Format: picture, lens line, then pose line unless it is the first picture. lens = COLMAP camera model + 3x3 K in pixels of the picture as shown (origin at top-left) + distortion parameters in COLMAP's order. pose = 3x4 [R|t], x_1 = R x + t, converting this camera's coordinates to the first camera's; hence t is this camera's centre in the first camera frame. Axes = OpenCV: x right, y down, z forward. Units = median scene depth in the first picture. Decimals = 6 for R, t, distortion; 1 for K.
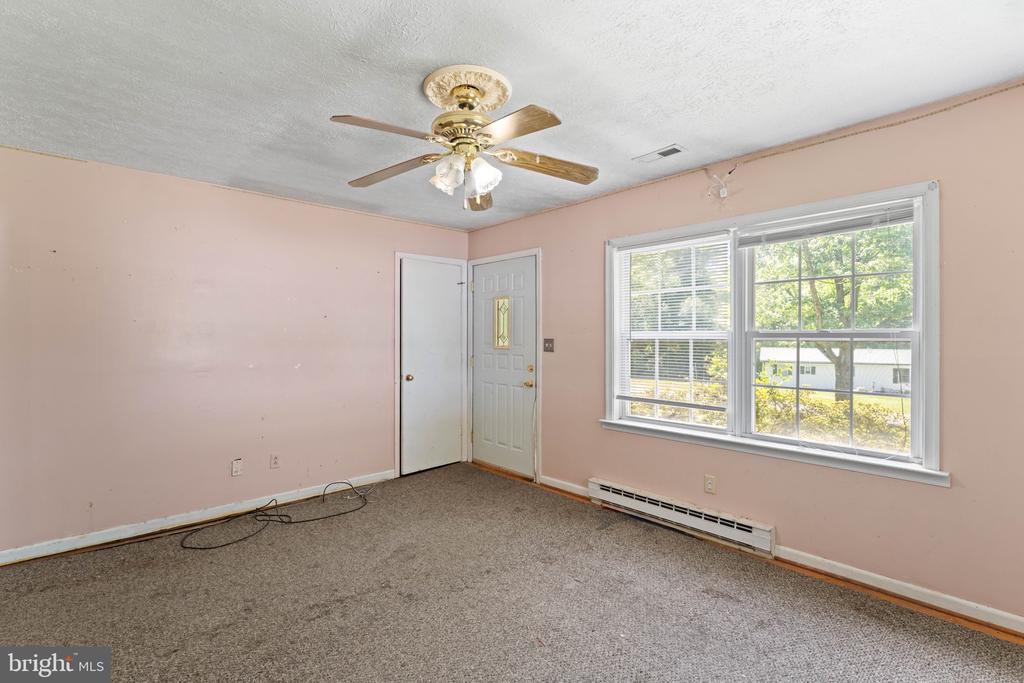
lens RADIAL K [[464.9, 0, 512.5], [0, 464.9, 341.0], [0, 0, 1]] dist [0.000762, -0.001445]
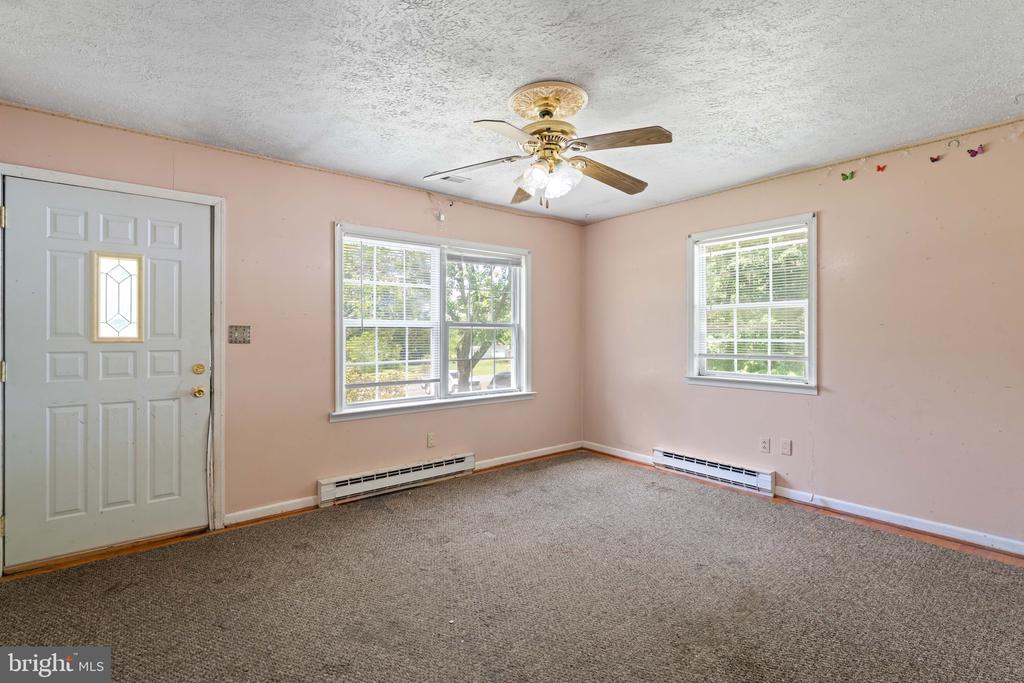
lens RADIAL K [[464.9, 0, 499.9], [0, 464.9, 332.5], [0, 0, 1]] dist [0.000762, -0.001445]
pose [[0.094257, -0.007855, 0.995517, -0.766333], [0.001253, 0.999969, 0.007771, 0.001240], [-0.995547, 0.000515, 0.094264, 0.632844]]
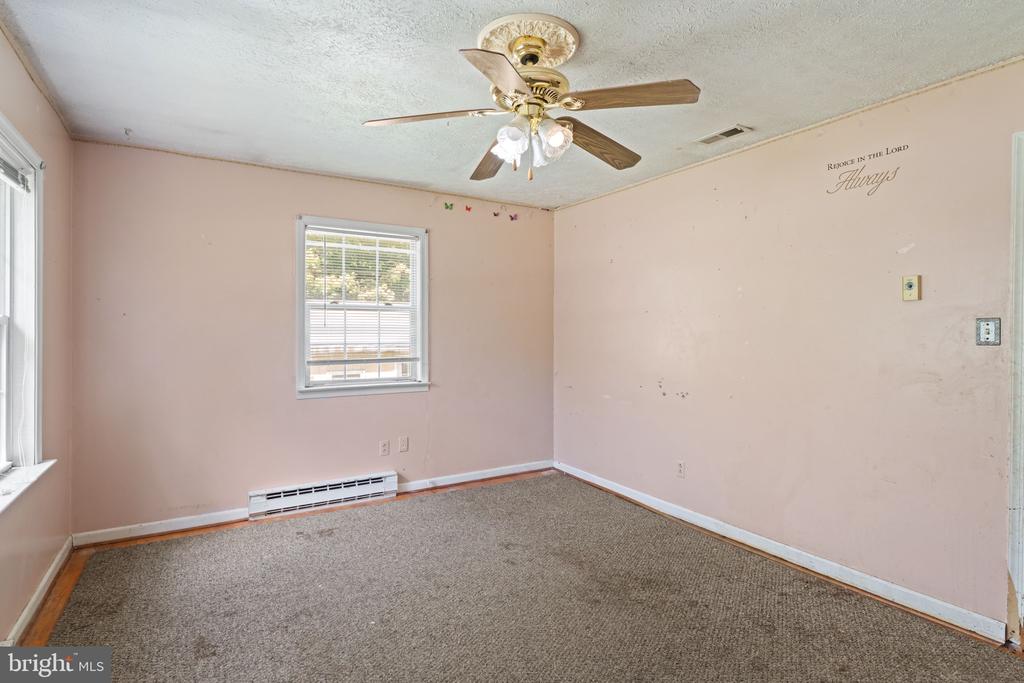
lens RADIAL K [[519.9, 0, 494.2], [0, 519.9, 337.3], [0, 0, 1]] dist [-0.000839, -0.000132]
pose [[-0.972574, -0.010072, 0.232377, -0.167853], [-0.008538, 0.999935, 0.007605, 0.002362], [-0.232438, 0.005413, -0.972596, 1.232396]]
